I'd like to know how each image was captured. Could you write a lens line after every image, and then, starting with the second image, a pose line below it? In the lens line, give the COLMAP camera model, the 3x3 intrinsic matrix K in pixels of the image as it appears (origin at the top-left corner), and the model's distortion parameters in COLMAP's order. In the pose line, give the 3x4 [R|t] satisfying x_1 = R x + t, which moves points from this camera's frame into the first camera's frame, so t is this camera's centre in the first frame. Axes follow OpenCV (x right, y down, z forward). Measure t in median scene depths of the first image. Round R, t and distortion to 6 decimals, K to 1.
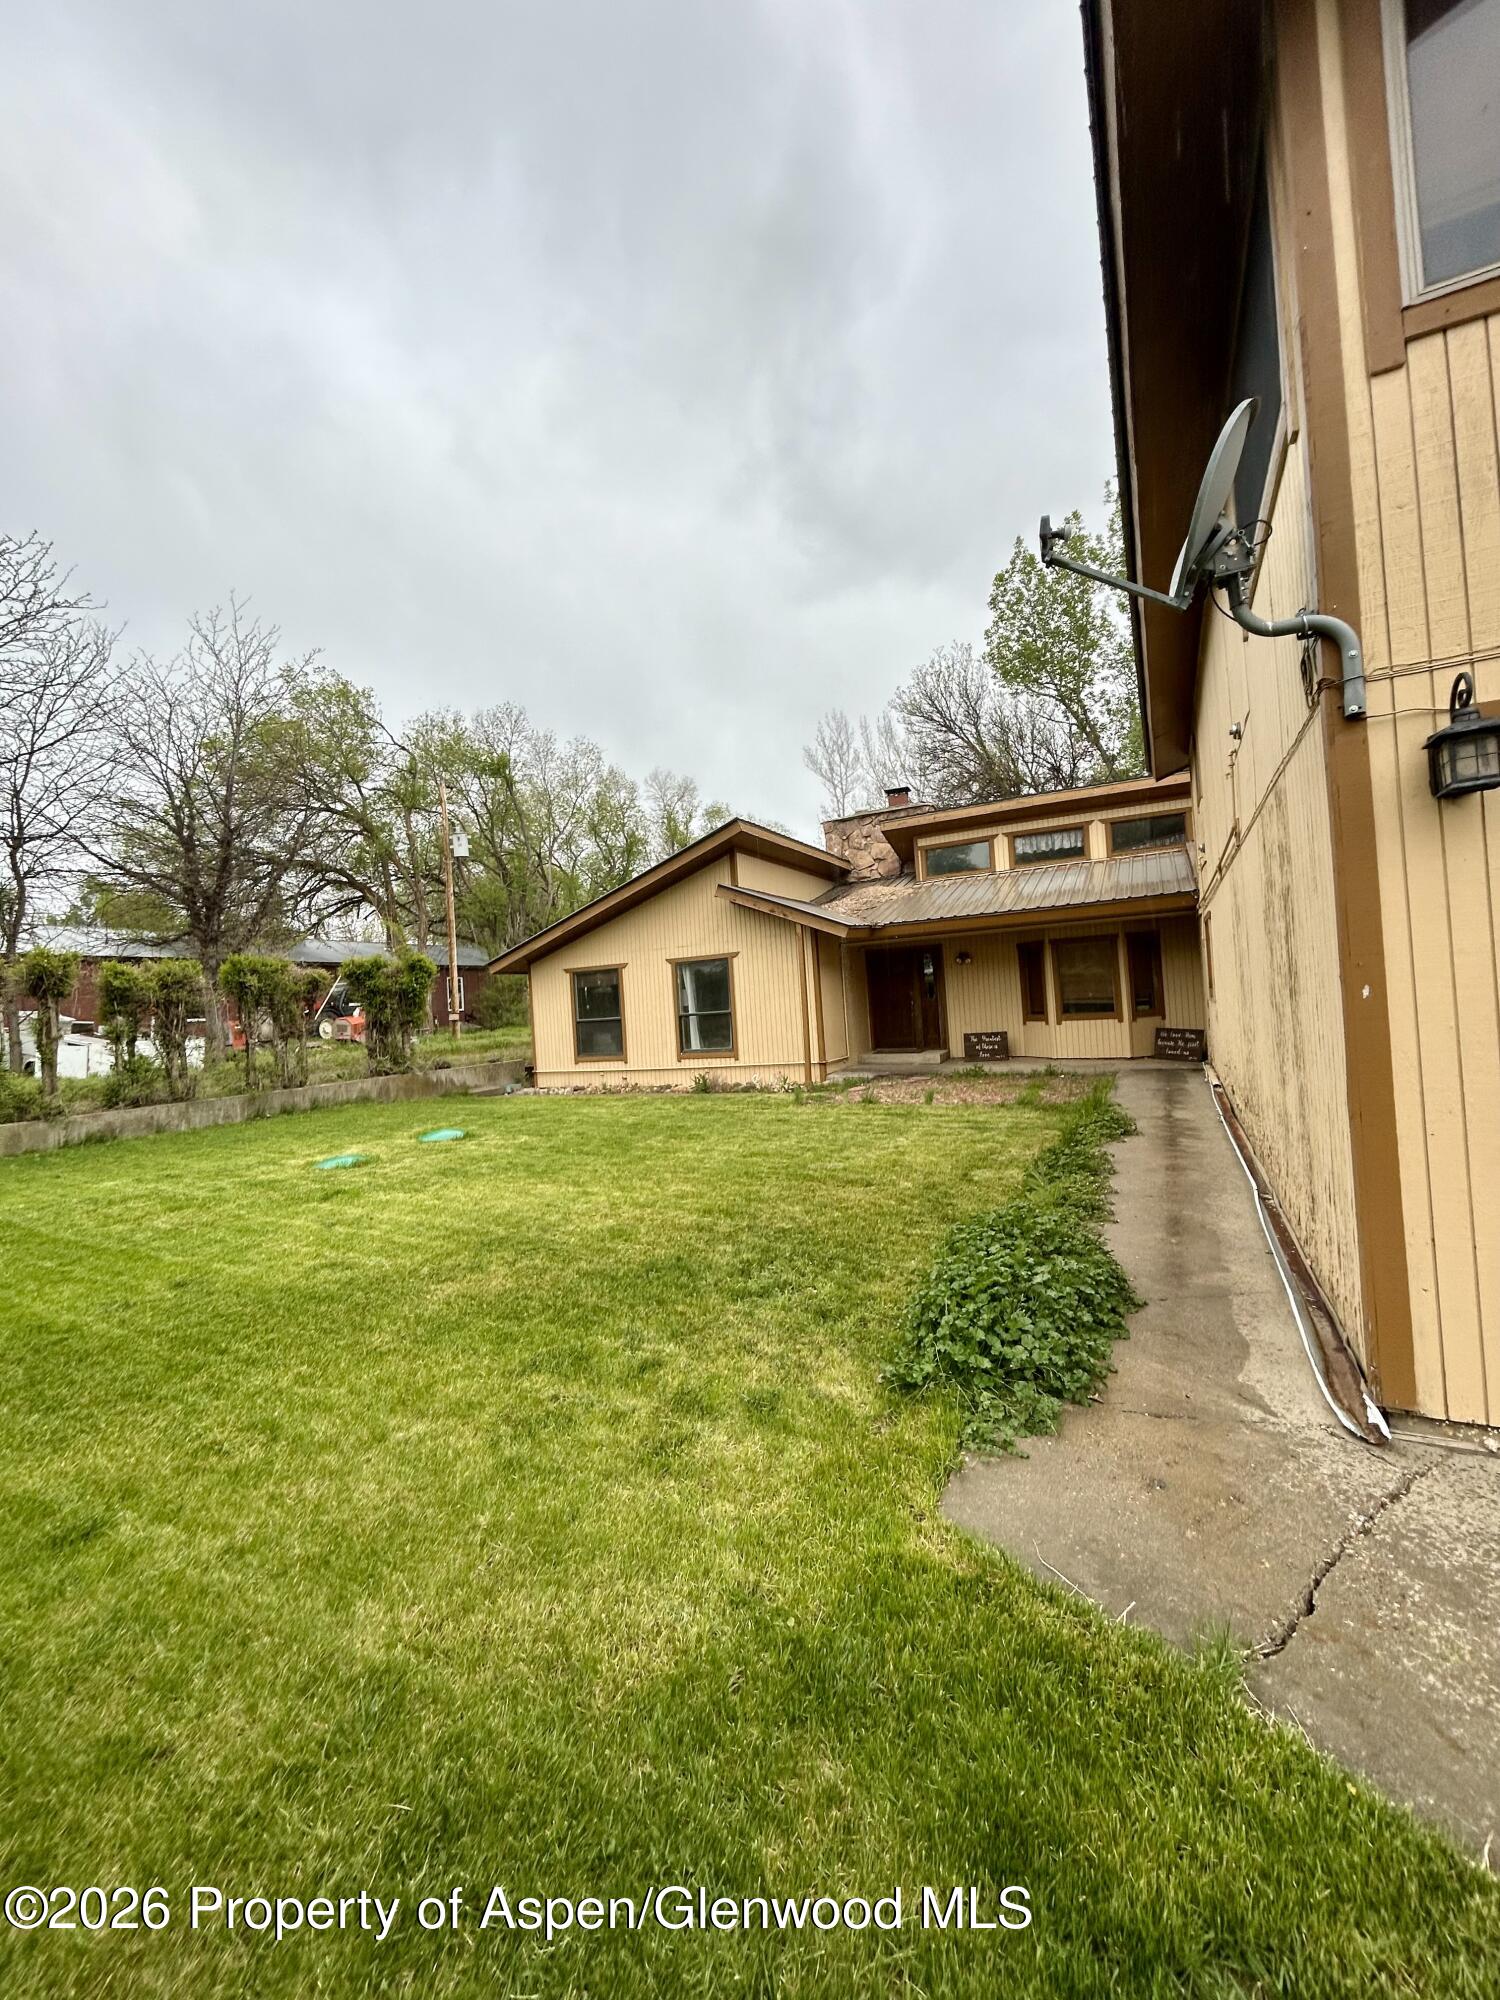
lens RADIAL K [[805.1, 0, 753.0], [0, 805.1, 995.1], [0, 0, 1]] dist [-0.013683, 0.010374]
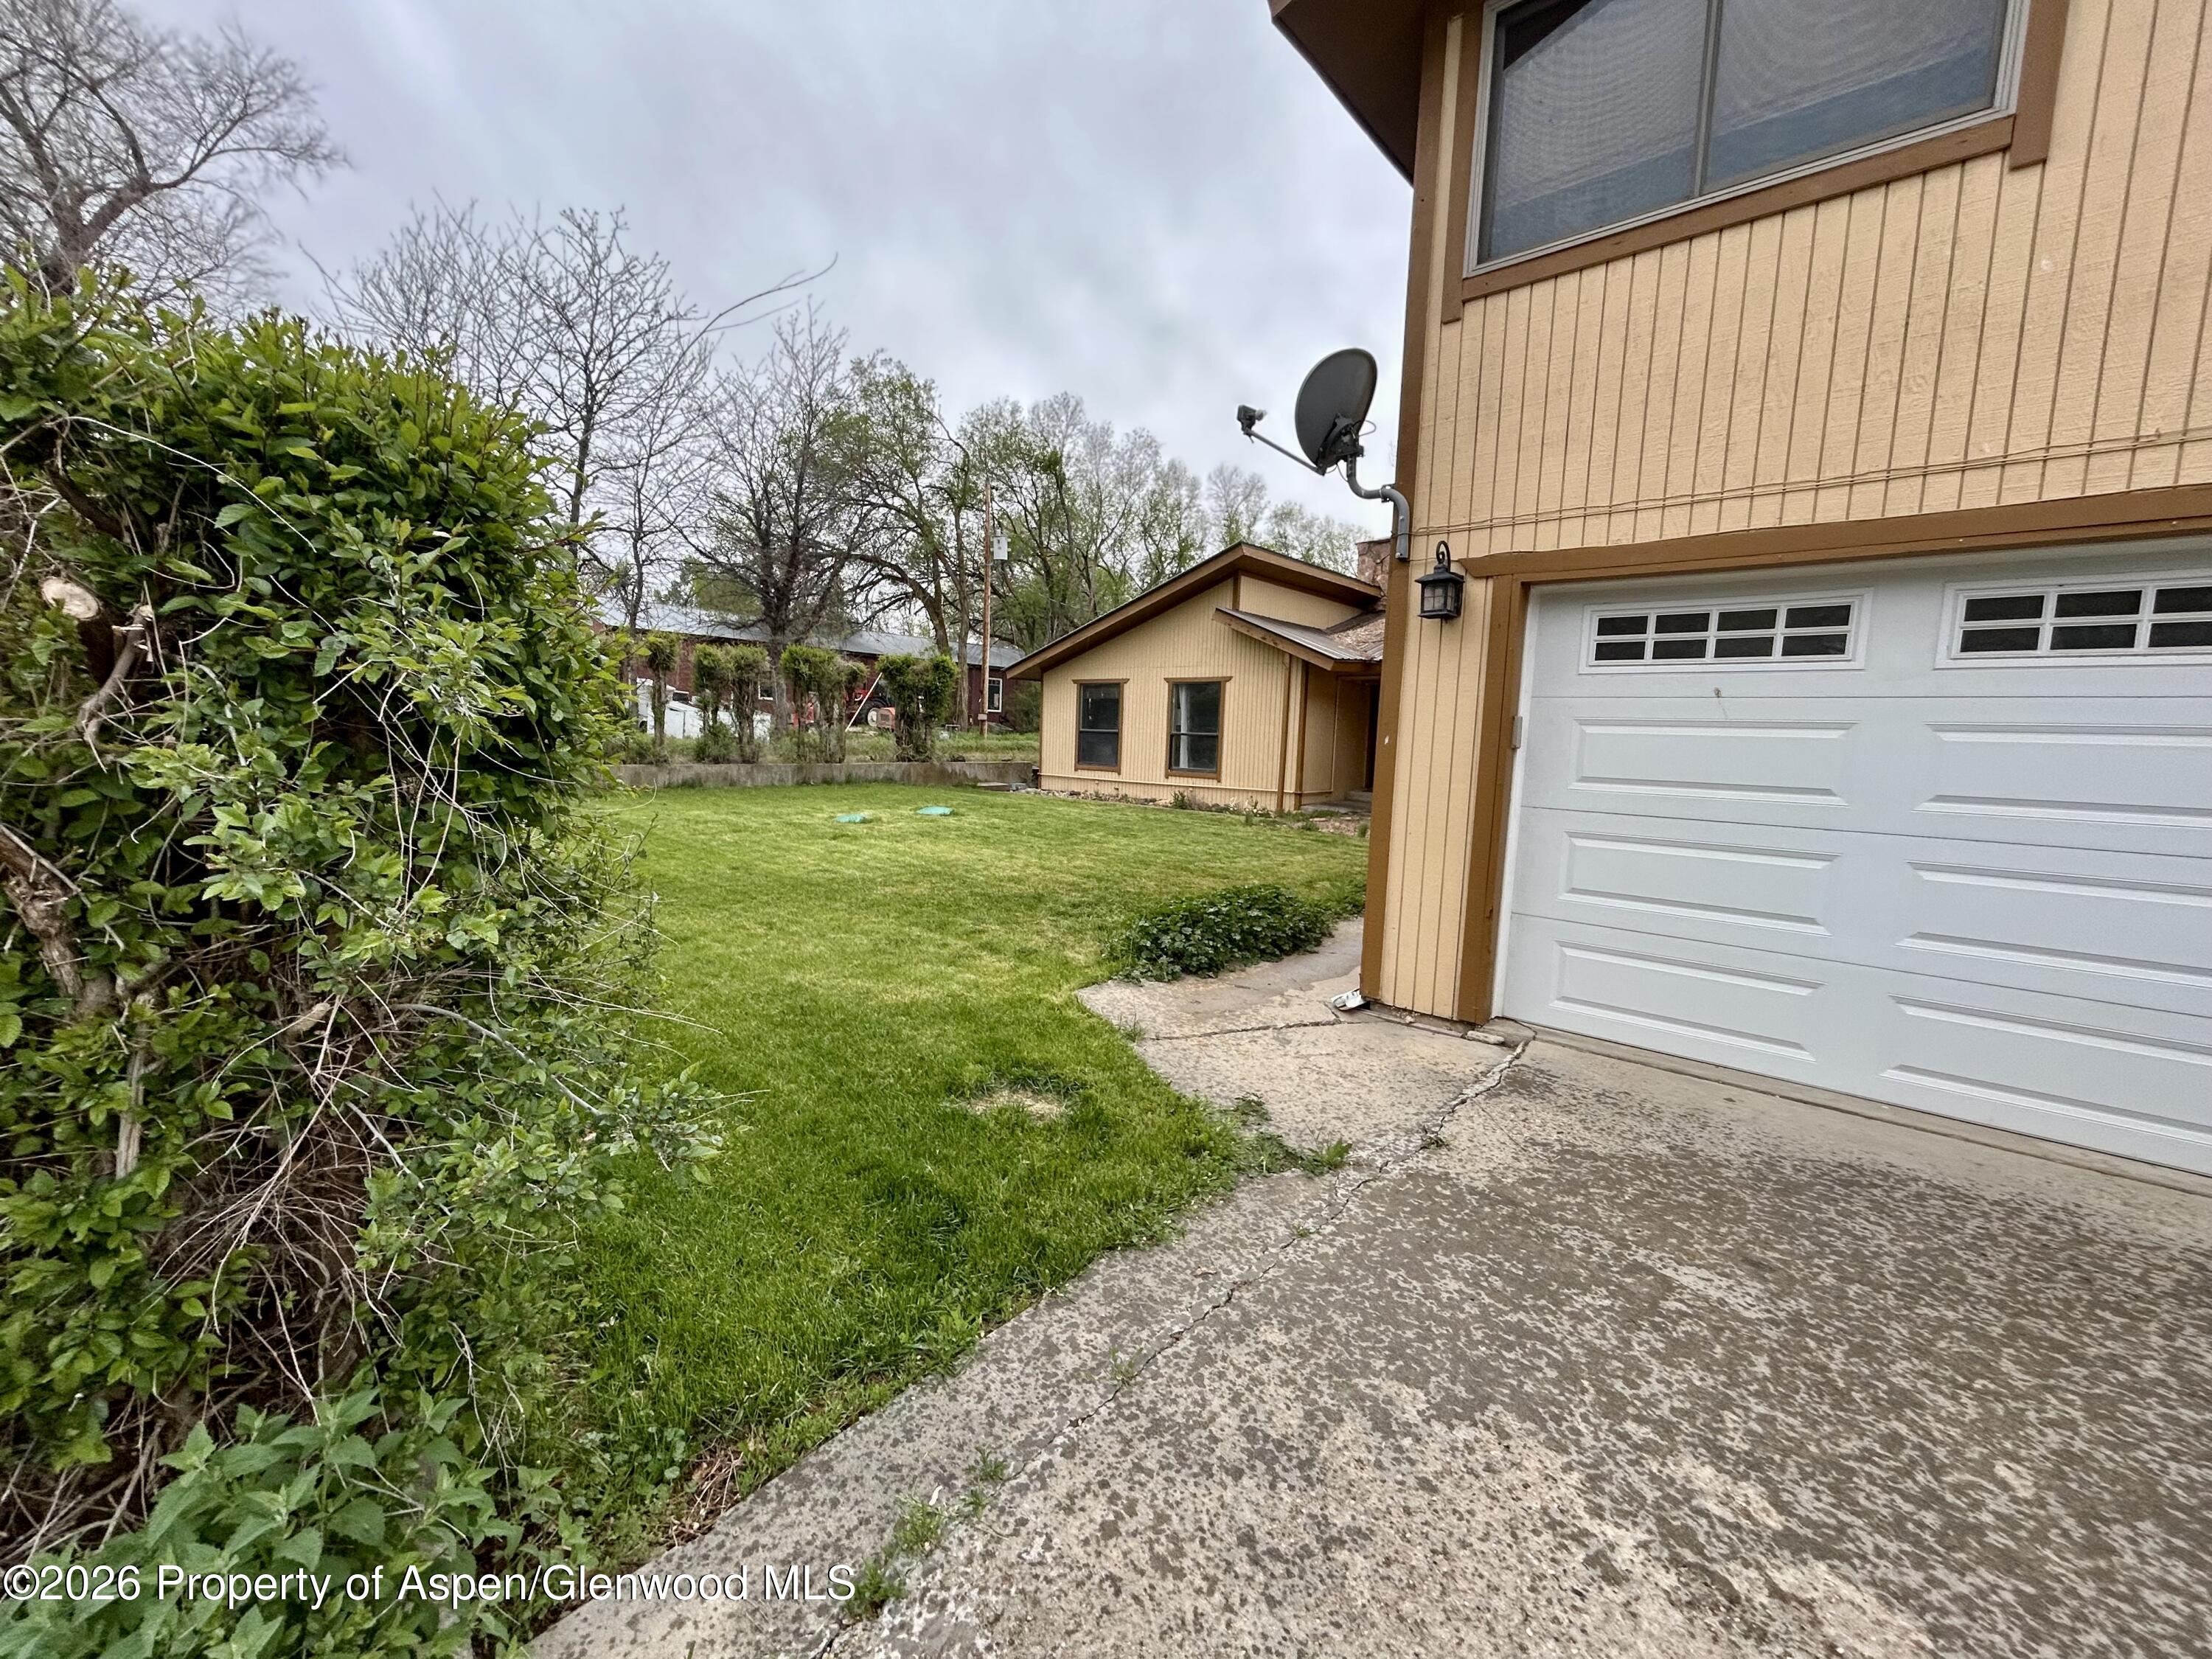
lens RADIAL K [[891.4, 0, 1100.8], [0, 891.4, 834.2], [0, 0, 1]] dist [-0.002397, 0.000268]
pose [[0.962666, 0.122798, -0.241238, 0.106411], [-0.089775, 0.985578, 0.143443, -0.003560], [0.255373, -0.116431, 0.959806, -0.132707]]
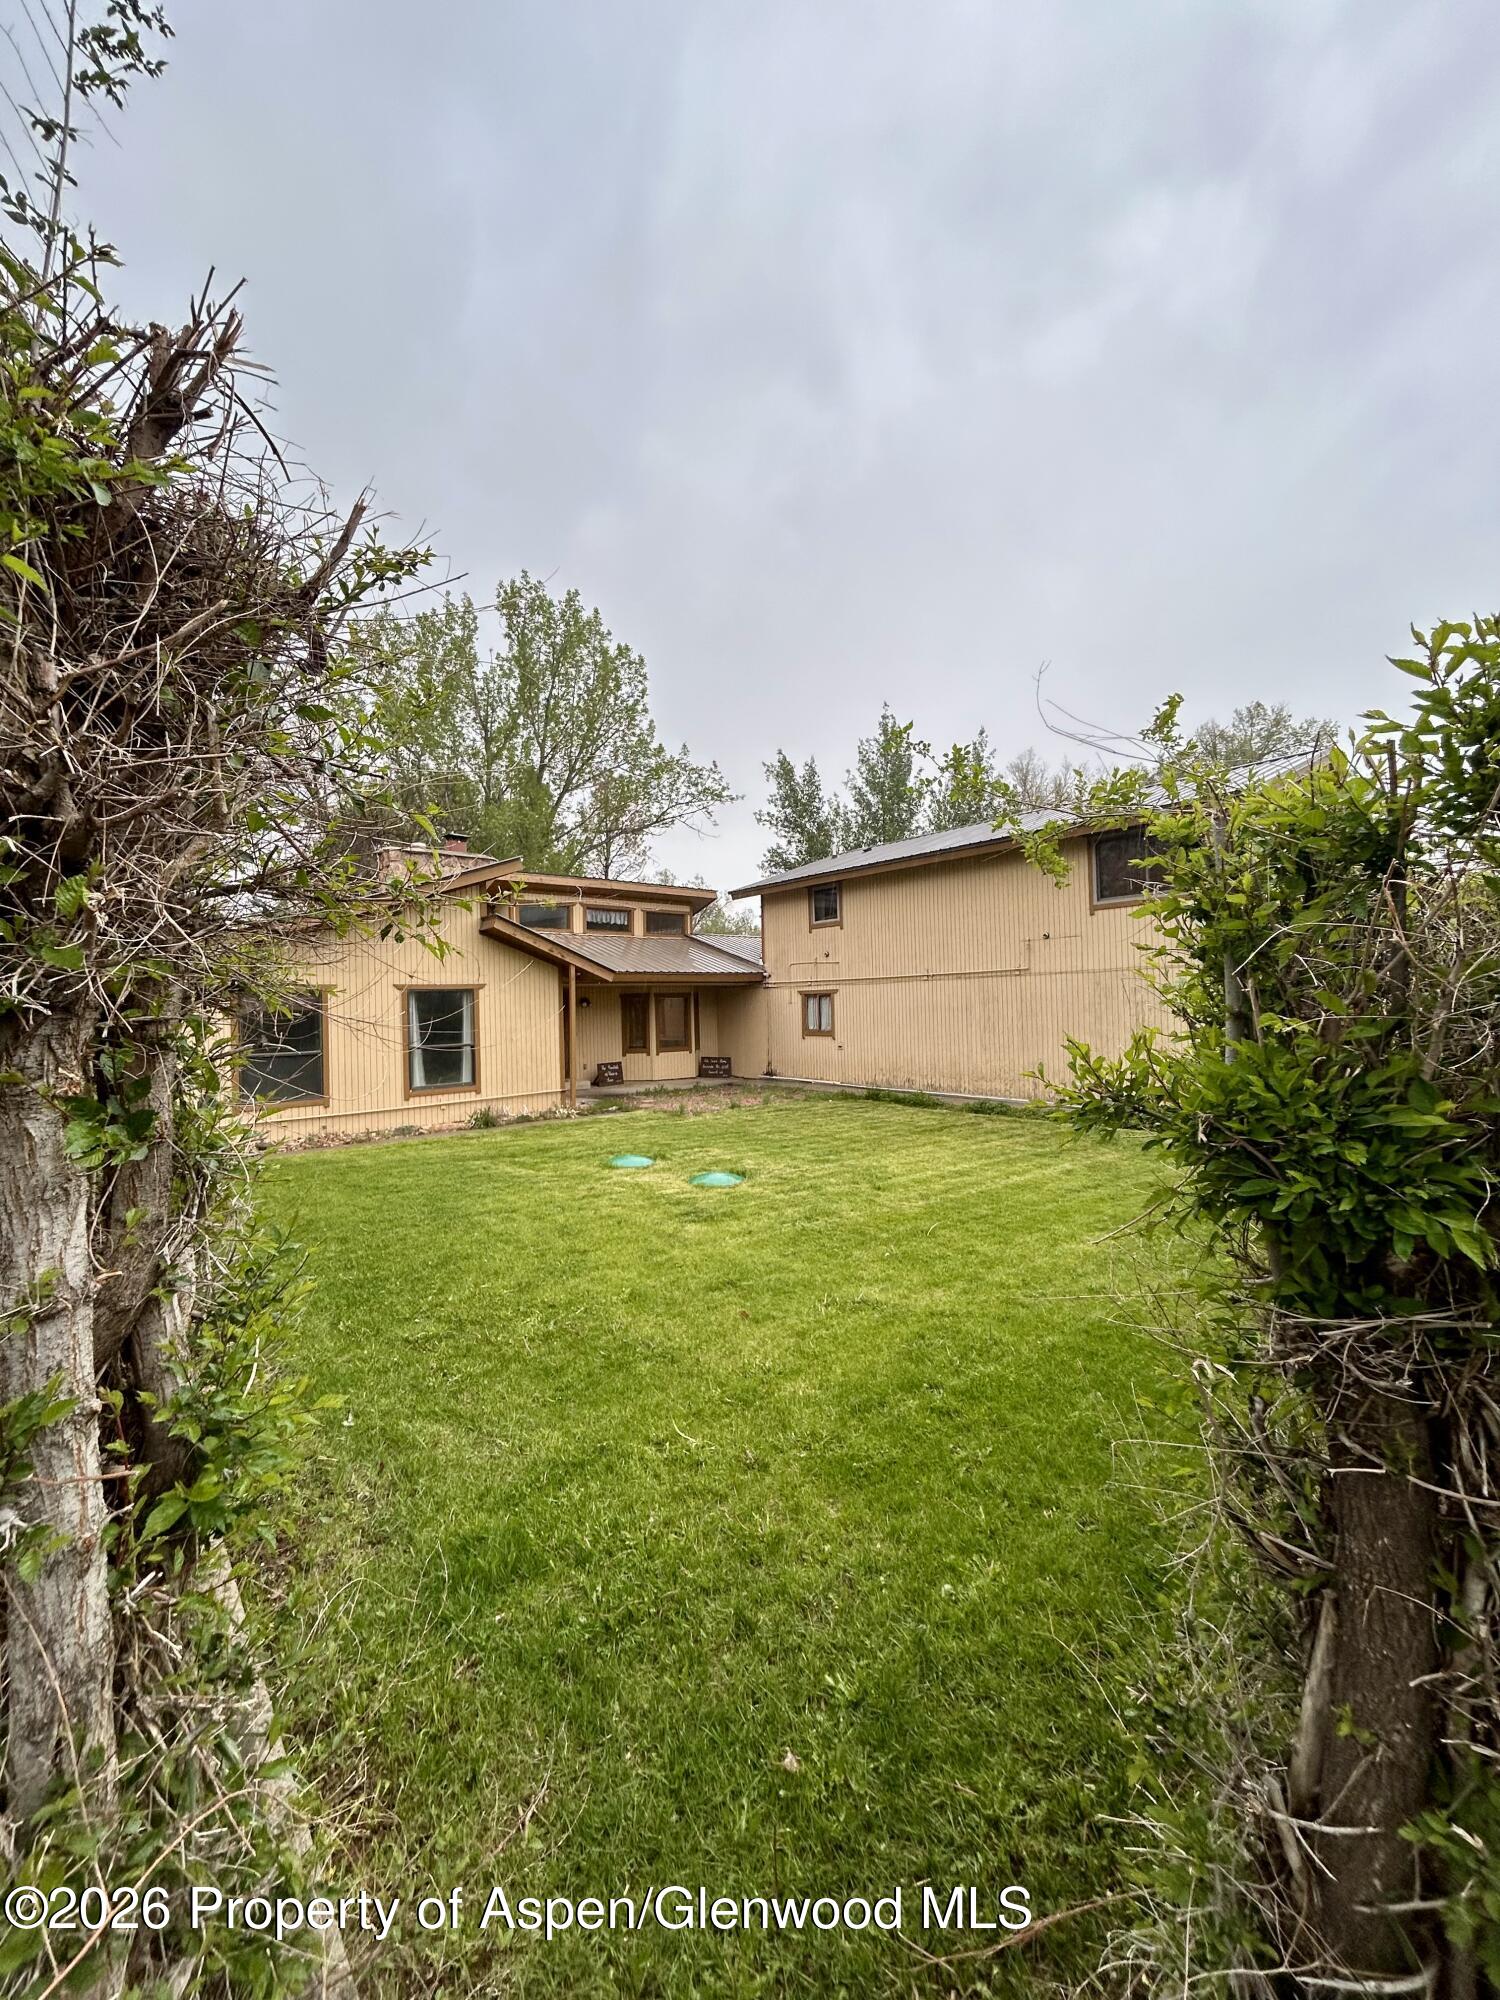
lens RADIAL K [[806.0, 0, 757.4], [0, 806.0, 991.6], [0, 0, 1]] dist [-0.002397, 0.000268]
pose [[0.422728, 0.072902, 0.903320, -0.688864], [0.002865, 0.996647, -0.081775, 0.034126], [-0.906252, 0.037157, 0.421102, 0.247831]]
